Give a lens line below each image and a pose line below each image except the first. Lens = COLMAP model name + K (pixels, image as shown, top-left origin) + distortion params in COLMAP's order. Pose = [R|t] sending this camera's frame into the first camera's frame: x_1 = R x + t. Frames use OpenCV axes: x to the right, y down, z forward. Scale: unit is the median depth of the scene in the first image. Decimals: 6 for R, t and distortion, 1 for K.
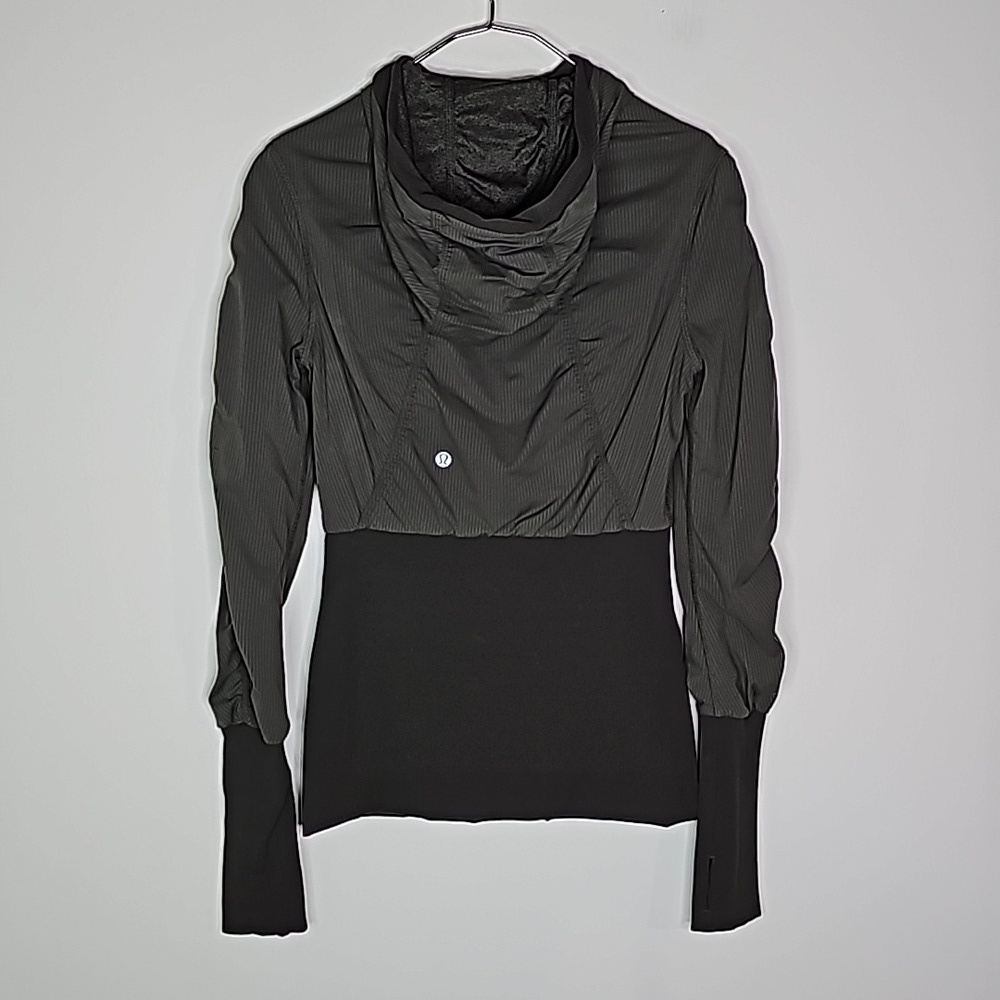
lens RADIAL K [[1477.6, 0, 500.0], [0, 1477.6, 500.0], [0, 0, 1]] dist [0.251844, -0.944424]
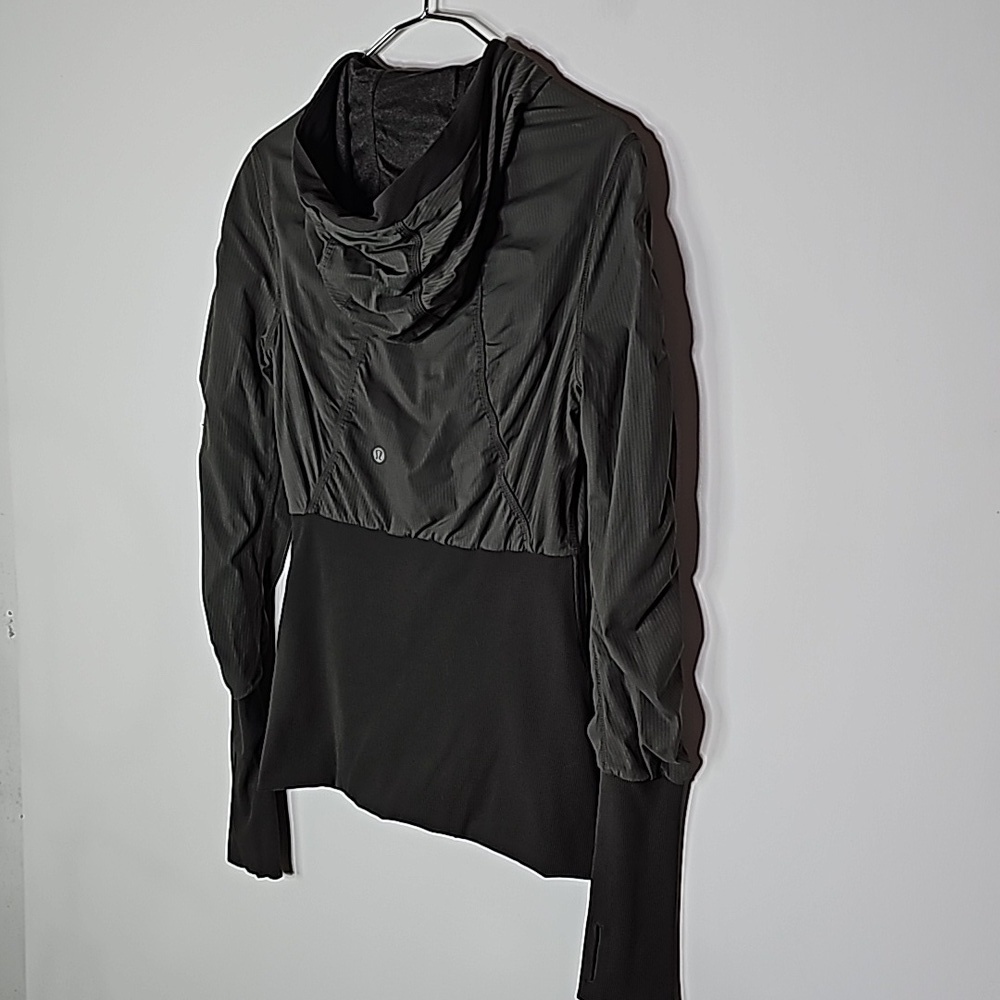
lens RADIAL K [[1477.6, 0, 500.0], [0, 1477.6, 500.0], [0, 0, 1]] dist [0.251844, -0.944424]
pose [[0.778435, 0.114827, -0.617133, 0.659271], [-0.097075, 0.993321, 0.062375, -0.068639], [0.620173, 0.011354, 0.784383, 0.268358]]
